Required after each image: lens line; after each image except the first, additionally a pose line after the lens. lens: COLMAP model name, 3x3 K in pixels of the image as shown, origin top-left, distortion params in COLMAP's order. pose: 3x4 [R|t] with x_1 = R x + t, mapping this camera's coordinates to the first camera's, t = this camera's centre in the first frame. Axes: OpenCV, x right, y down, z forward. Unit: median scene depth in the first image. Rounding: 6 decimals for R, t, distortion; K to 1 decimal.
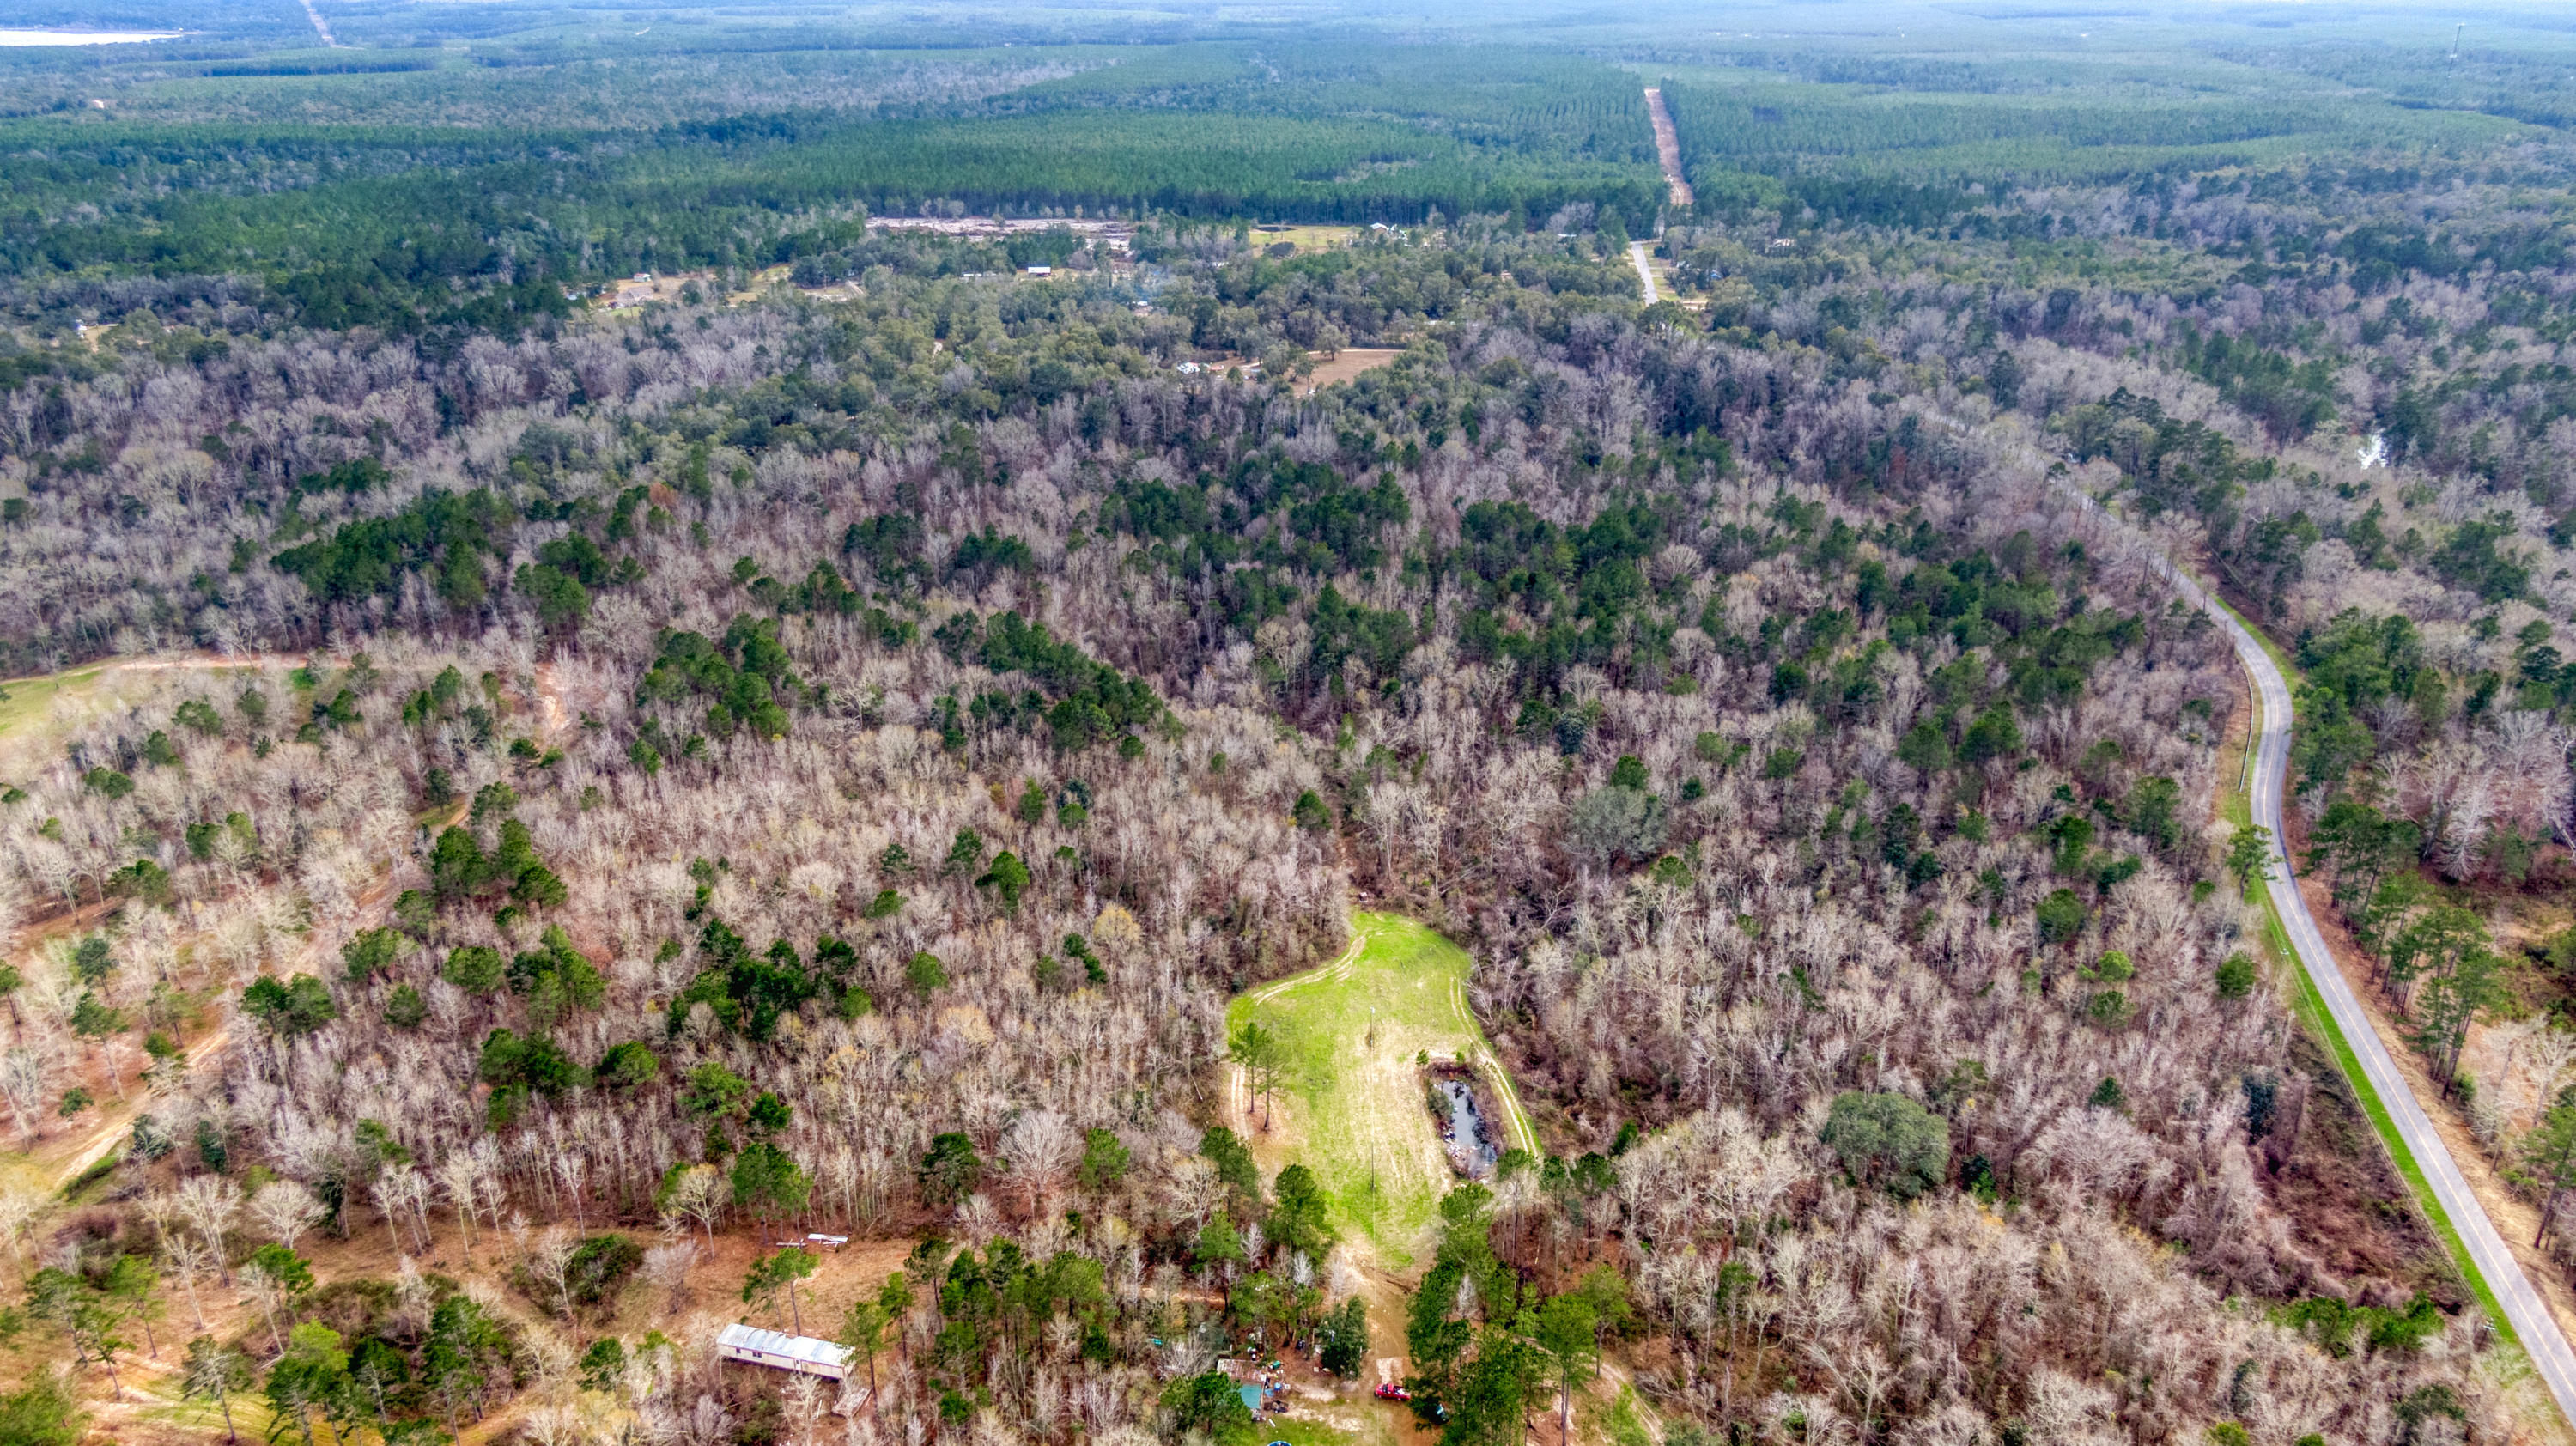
lens RADIAL K [[1806.9, 0, 1288.0], [0, 1806.9, 723.0], [0, 0, 1]] dist [0.029539, -0.049248]
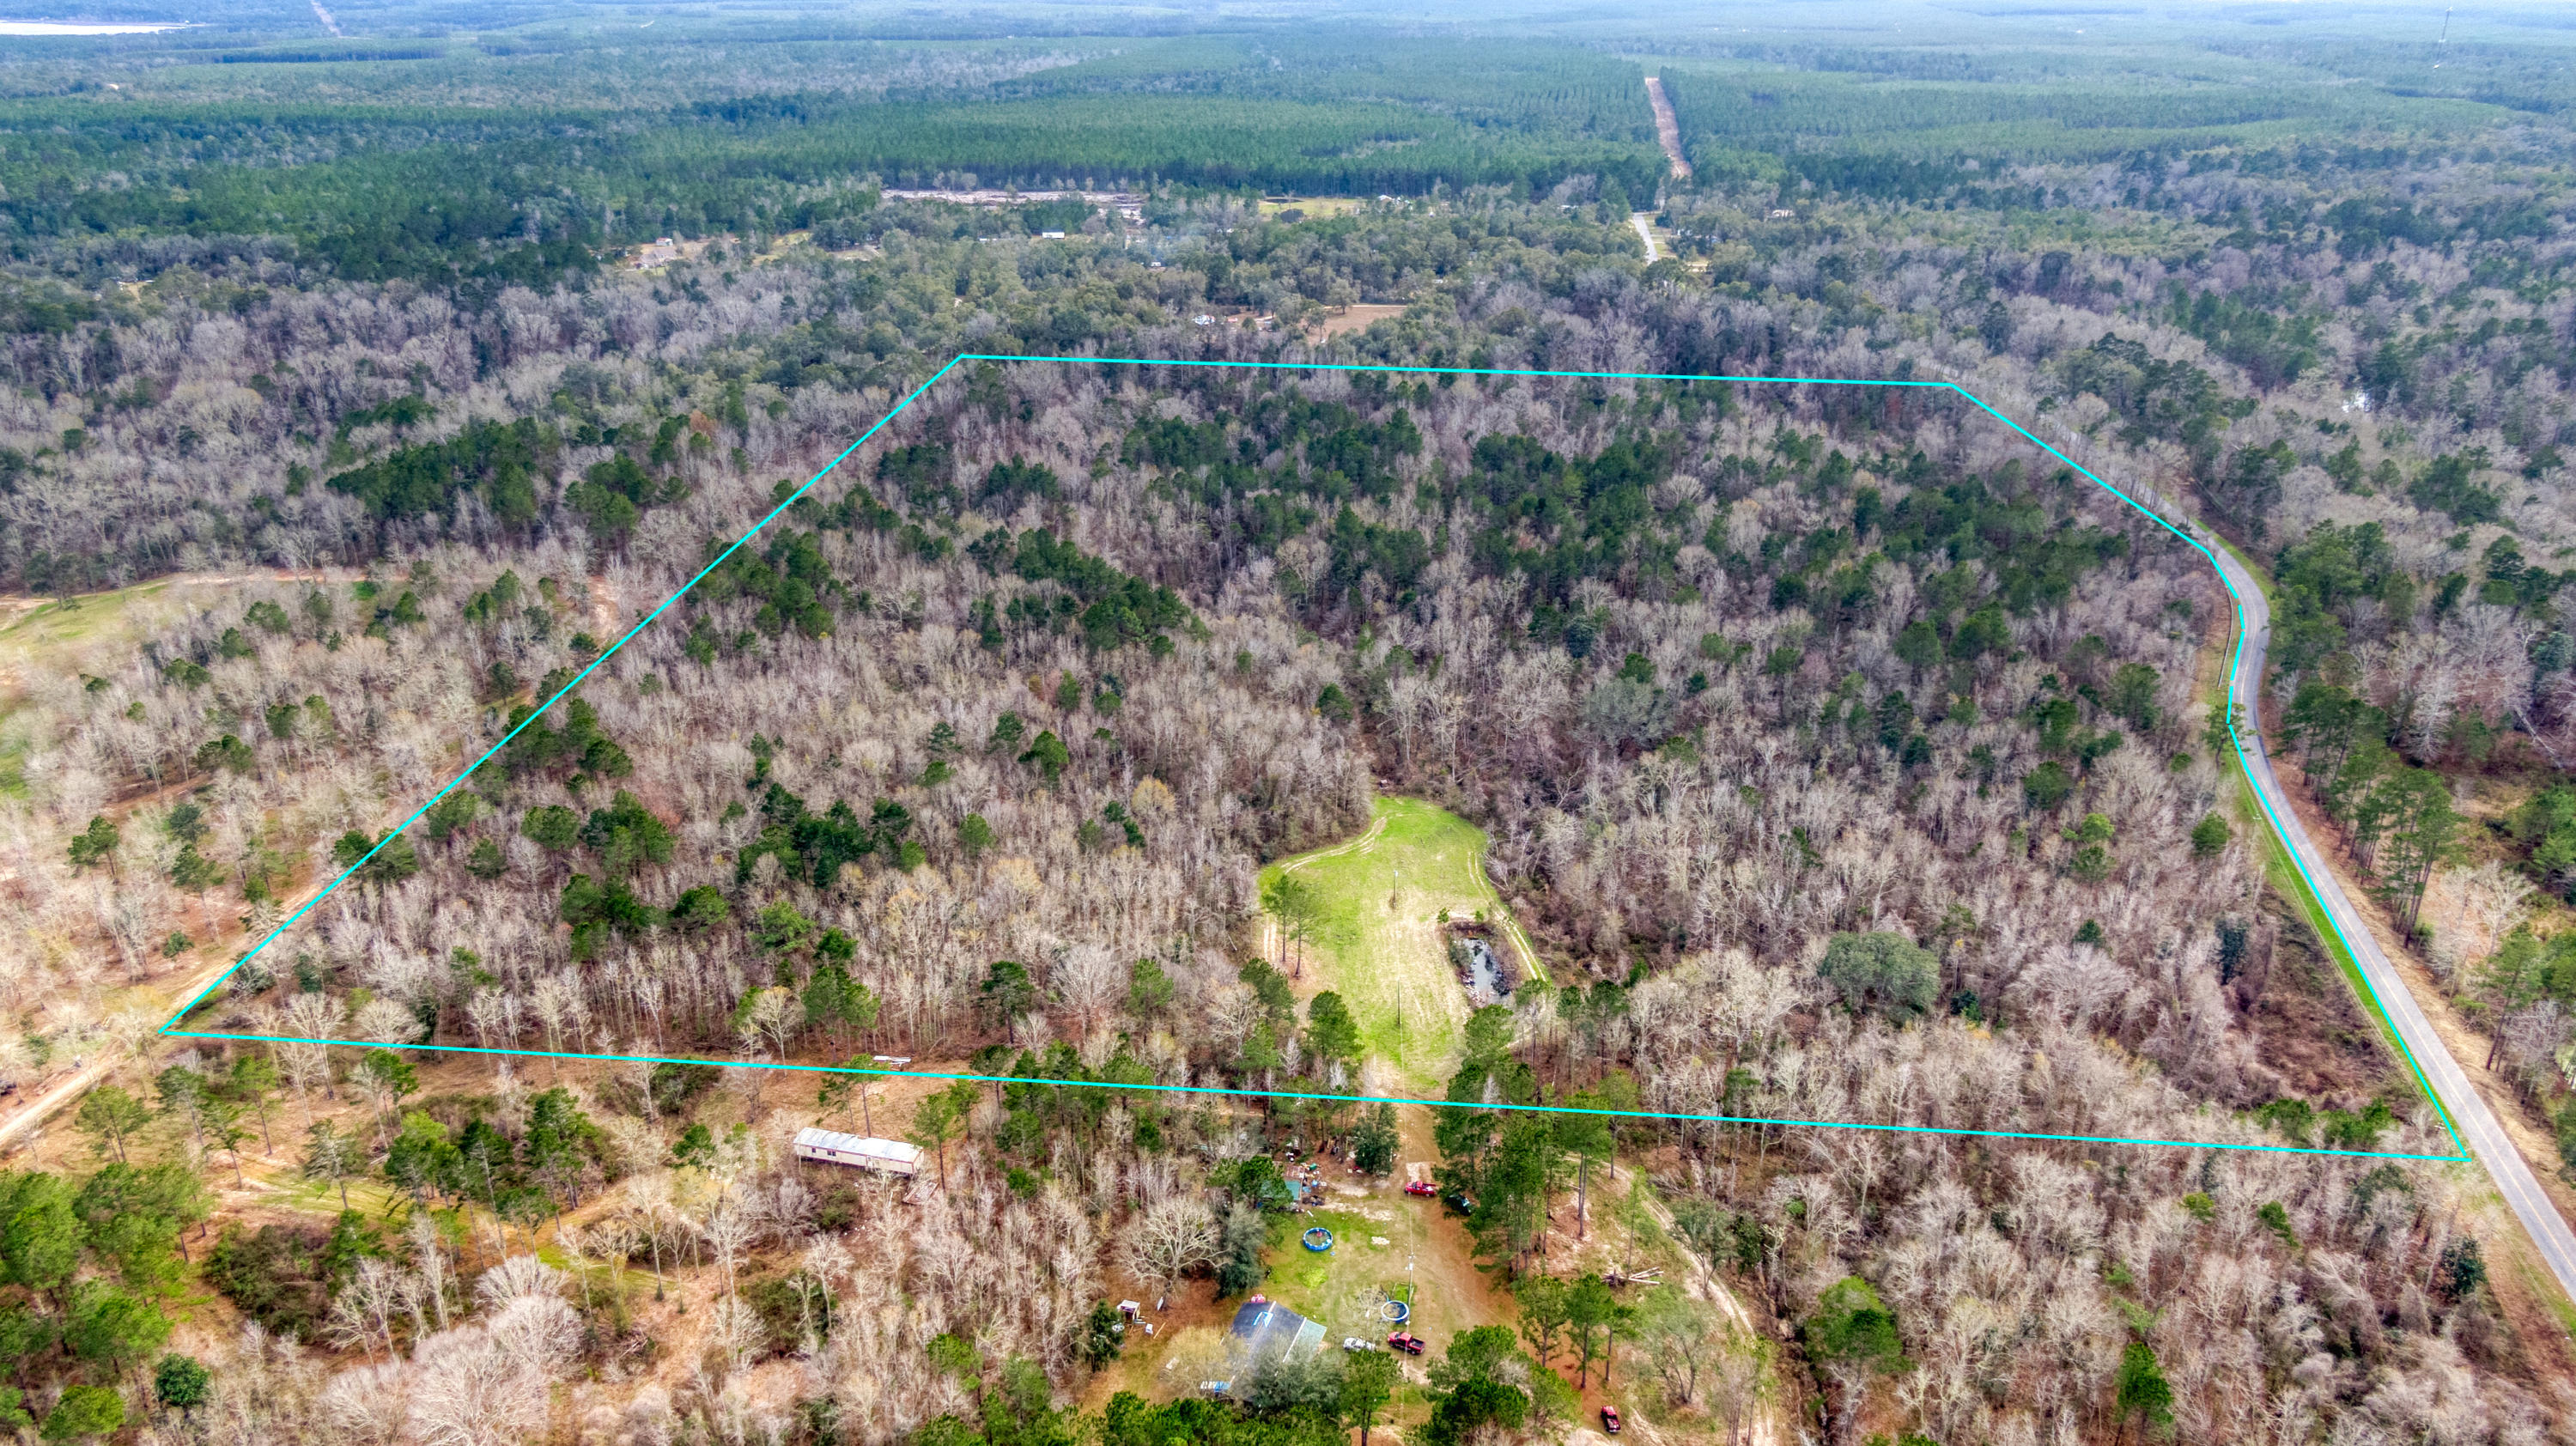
lens RADIAL K [[1806.9, 0, 1288.0], [0, 1806.9, 723.0], [0, 0, 1]] dist [0.029539, -0.049248]
pose [[0.999998, 0.001250, 0.001794, -0.015280], [-0.001248, 0.999999, -0.001197, 0.059825], [-0.001795, 0.001195, 0.999998, -0.048051]]
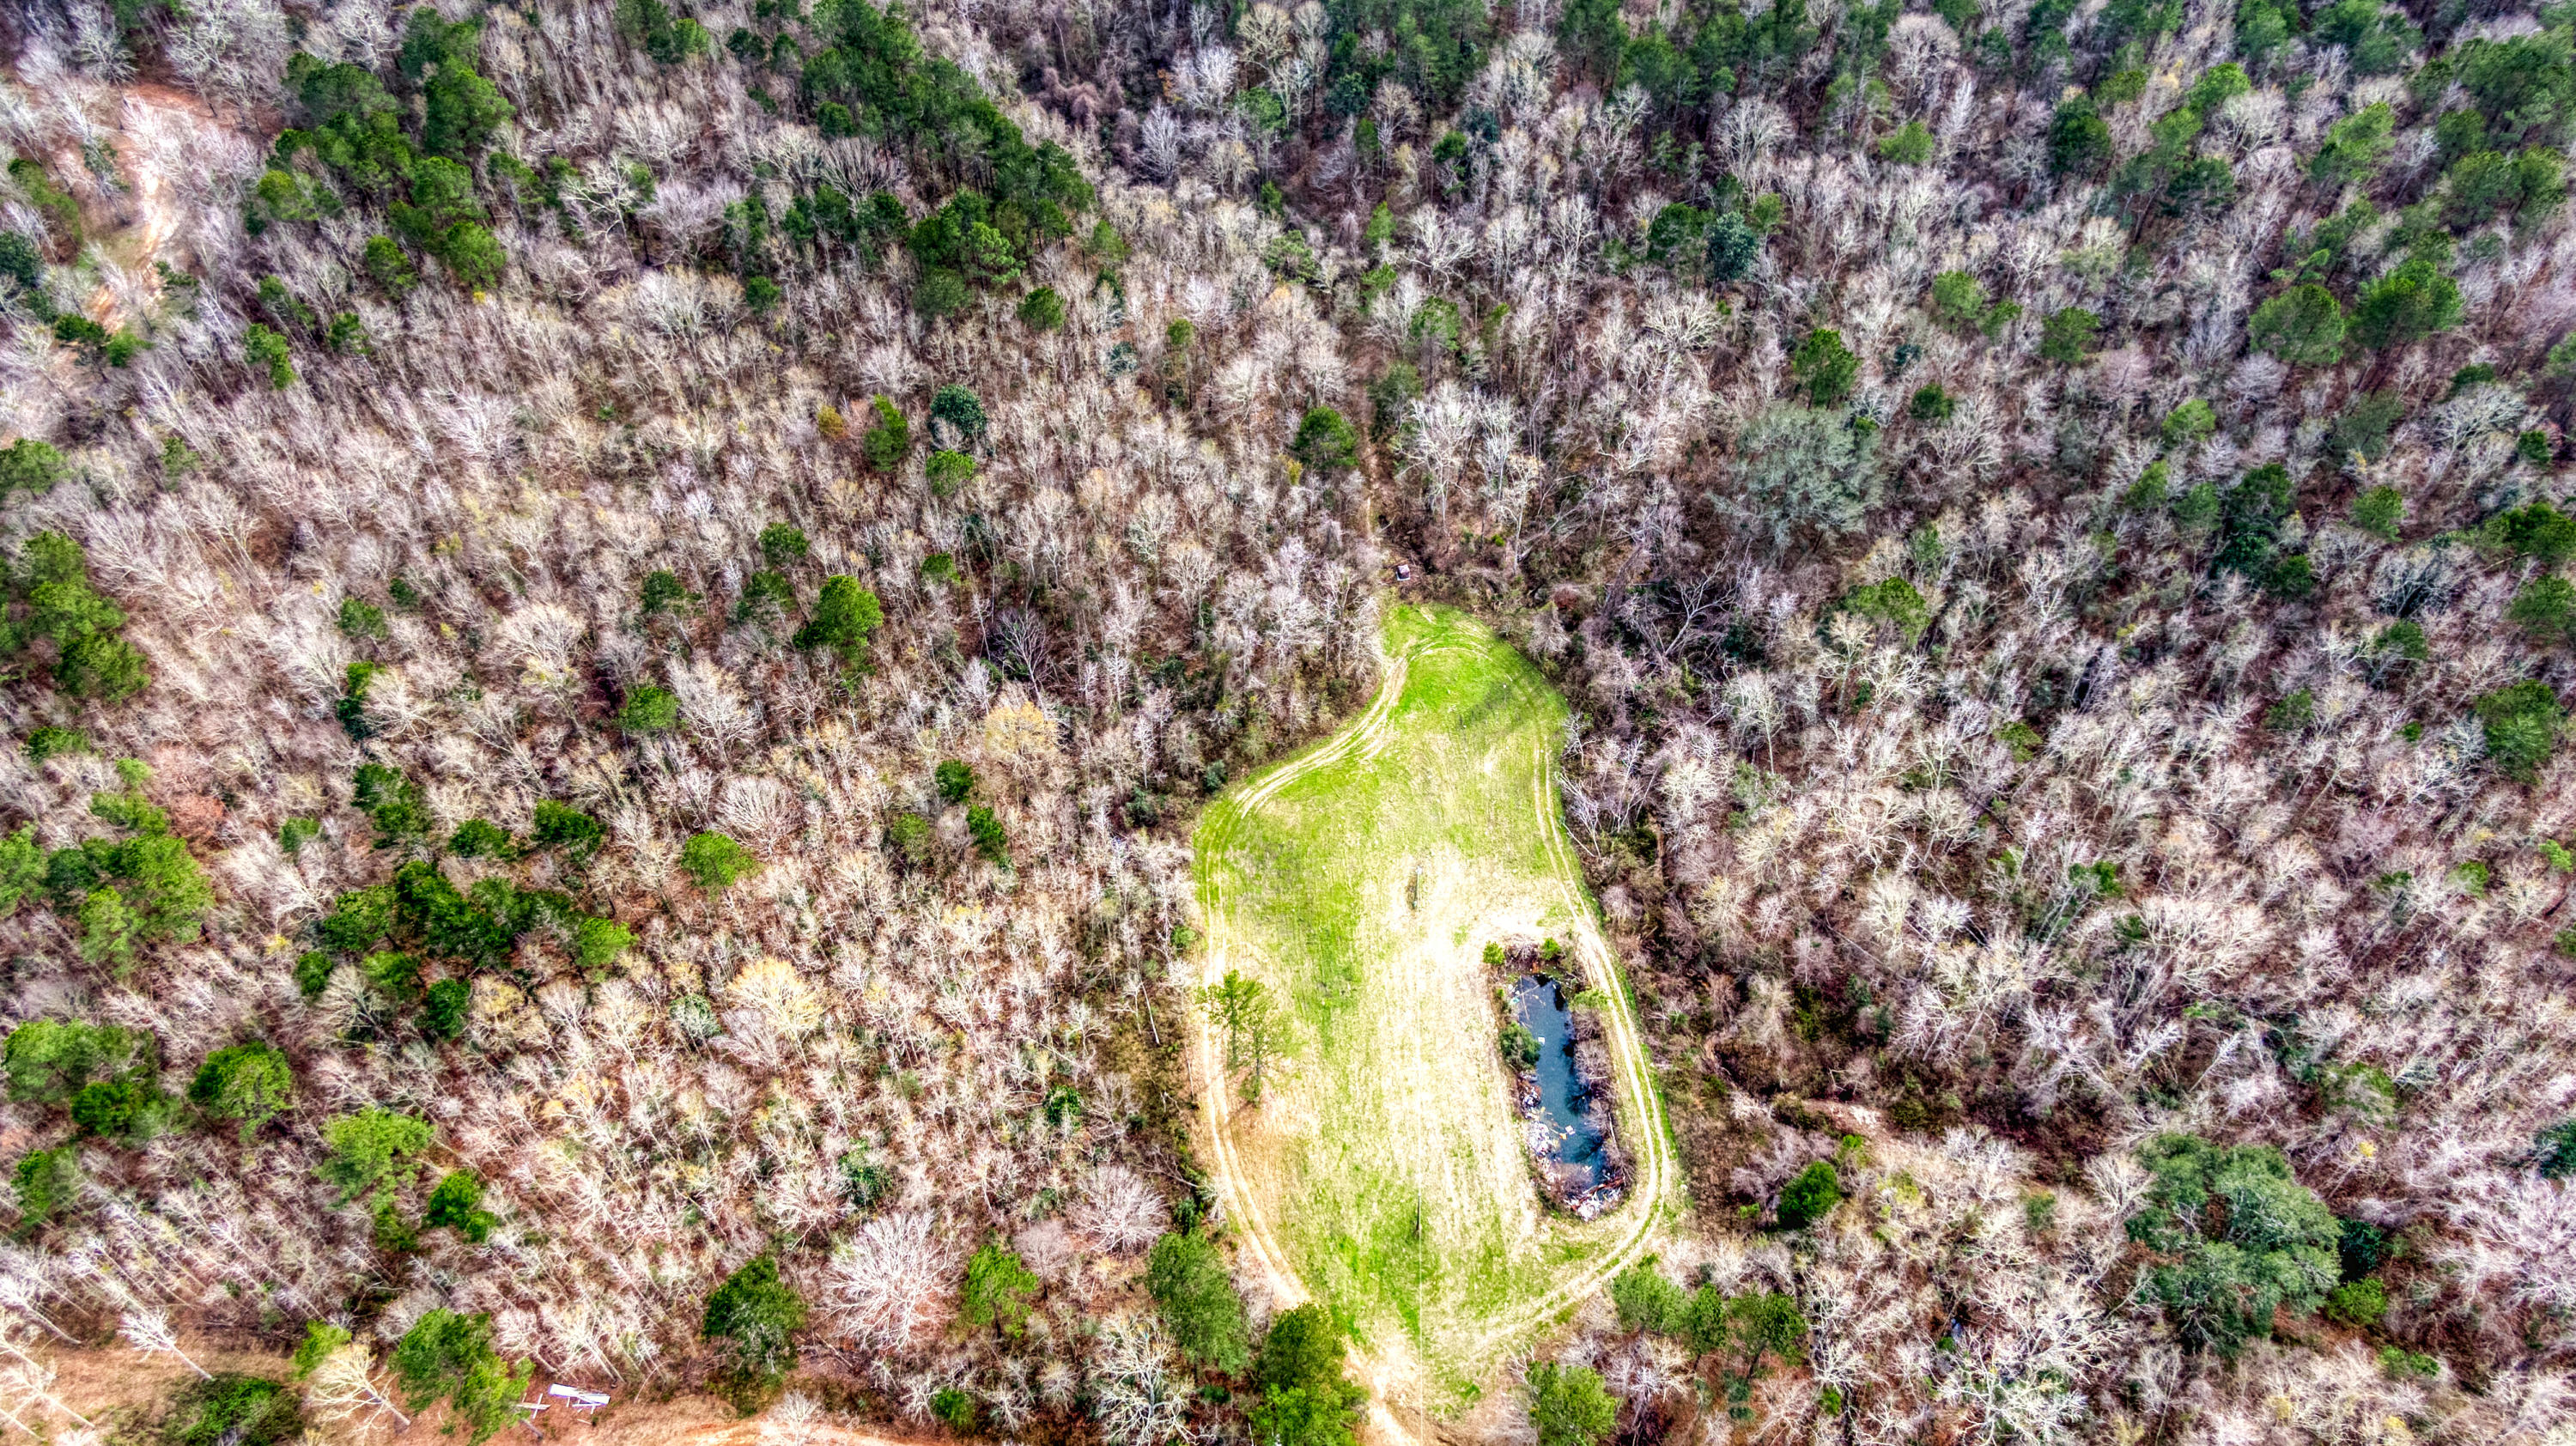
lens RADIAL K [[1806.9, 0, 1288.0], [0, 1806.9, 723.0], [0, 0, 1]] dist [0.029539, -0.049248]
pose [[0.999996, -0.000302, -0.002728, 0.001173], [0.001575, 0.877038, 0.480418, -0.165718], [0.002248, -0.480420, 0.877036, 0.377790]]
